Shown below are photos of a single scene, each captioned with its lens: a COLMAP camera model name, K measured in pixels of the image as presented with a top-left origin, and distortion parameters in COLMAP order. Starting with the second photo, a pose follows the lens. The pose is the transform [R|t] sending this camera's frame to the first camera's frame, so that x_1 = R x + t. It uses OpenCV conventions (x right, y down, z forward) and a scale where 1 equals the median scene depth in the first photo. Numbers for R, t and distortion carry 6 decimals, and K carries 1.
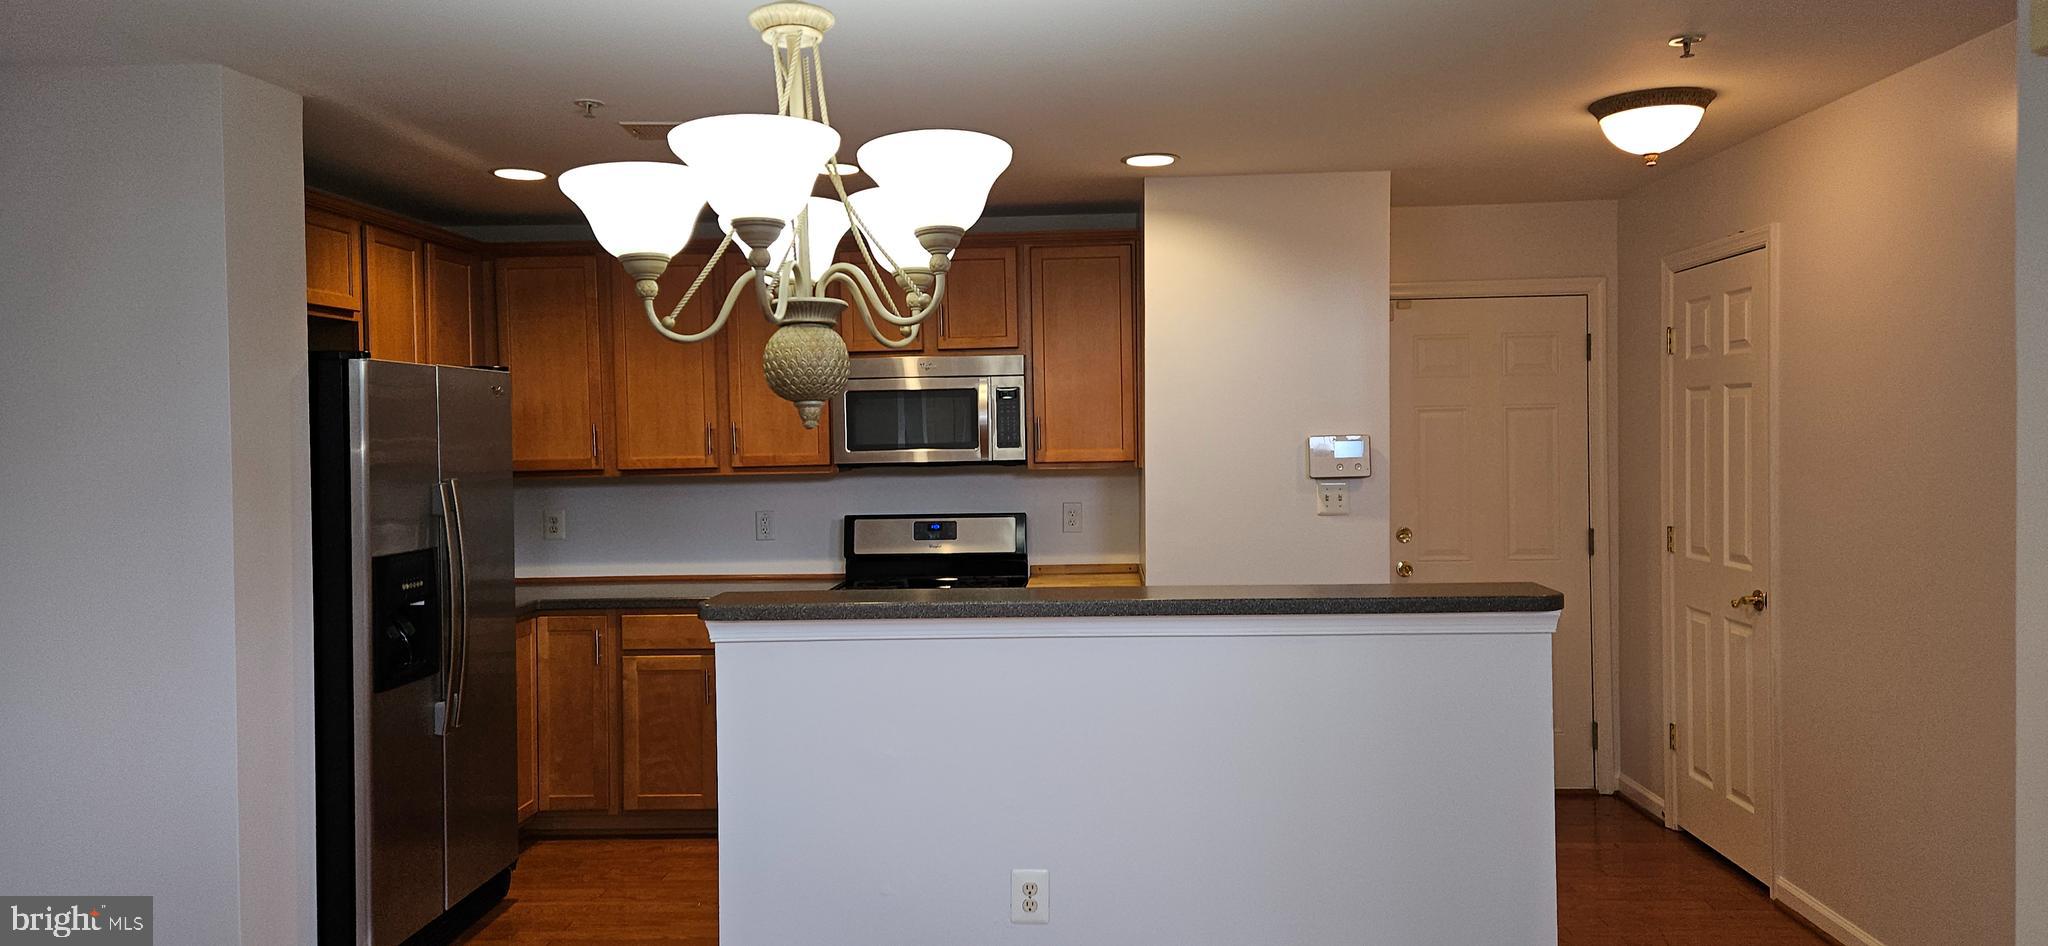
lens RADIAL K [[1384.6, 0, 1090.4], [0, 1384.6, 454.9], [0, 0, 1]] dist [0.075167, -0.062176]
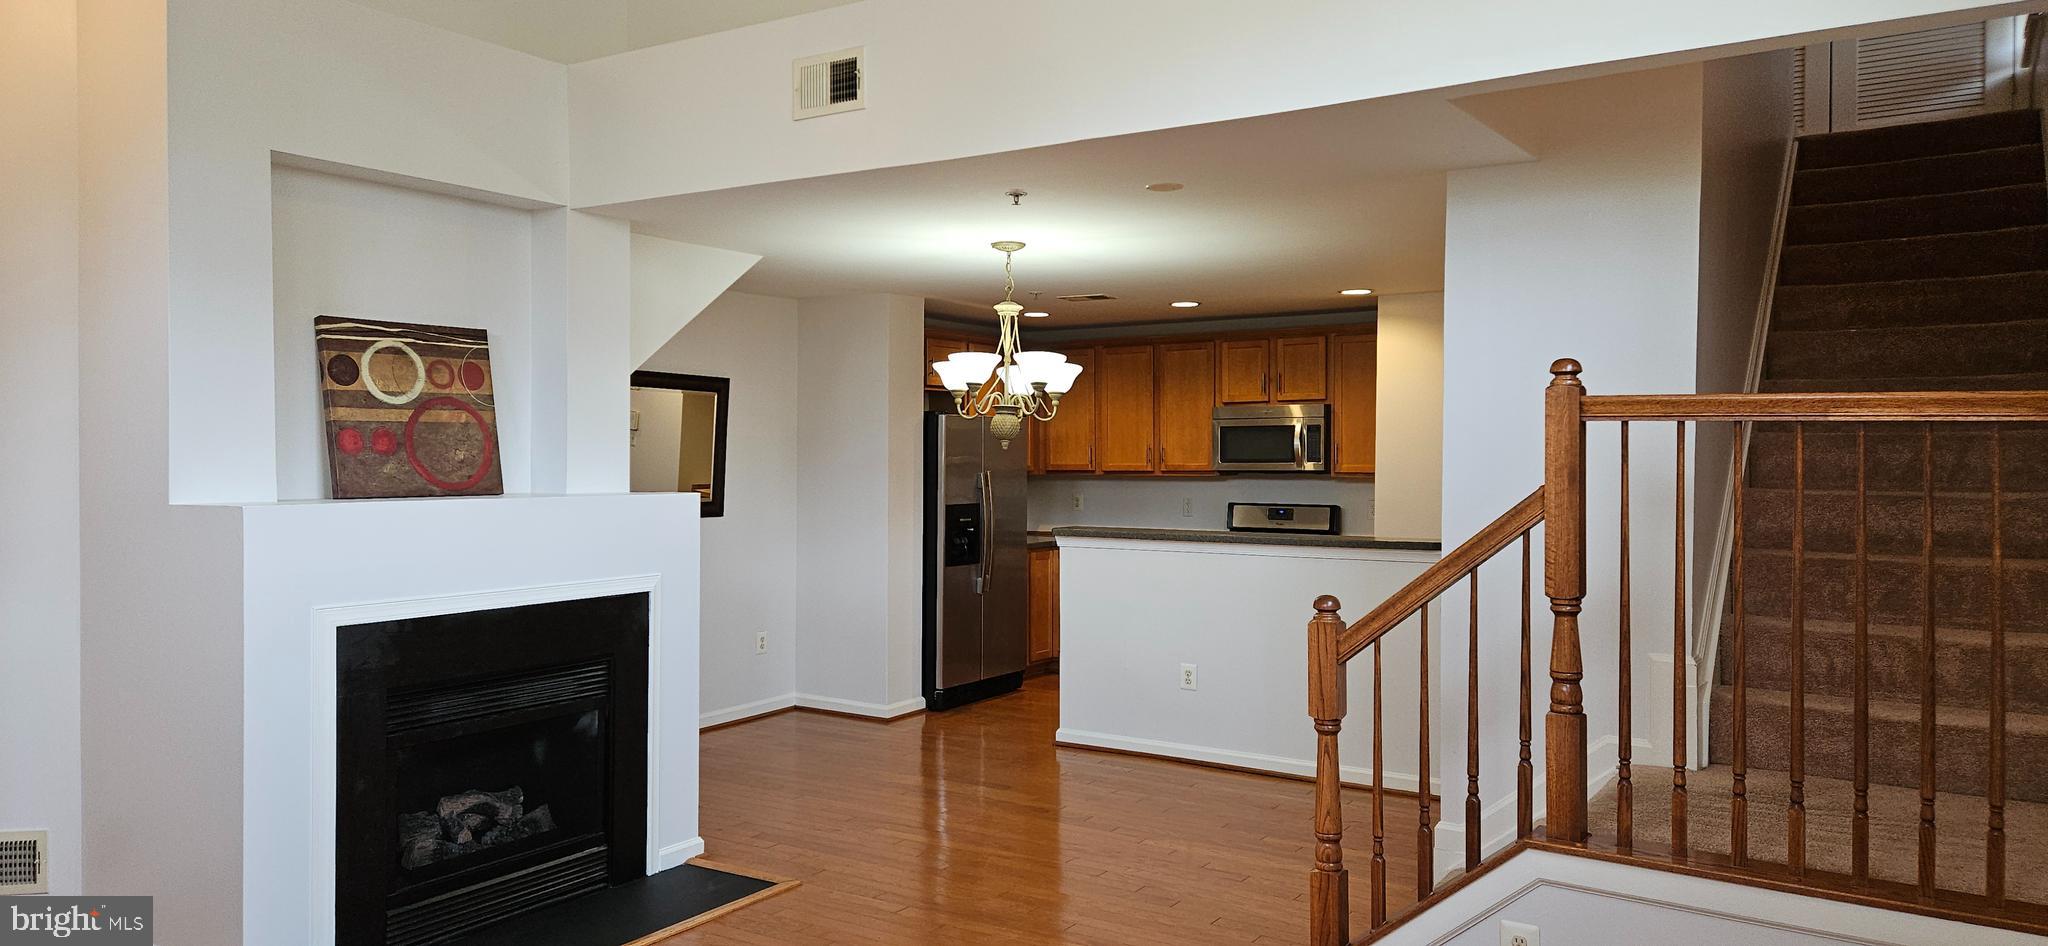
lens RADIAL K [[1384.6, 0, 1045.7], [0, 1384.6, 475.3], [0, 0, 1]] dist [0.075167, -0.062176]
pose [[0.856736, 0.023195, -0.515233, 0.520594], [-0.022406, 0.999719, 0.007748, 0.004481], [0.515268, 0.004906, 0.857015, -0.548159]]
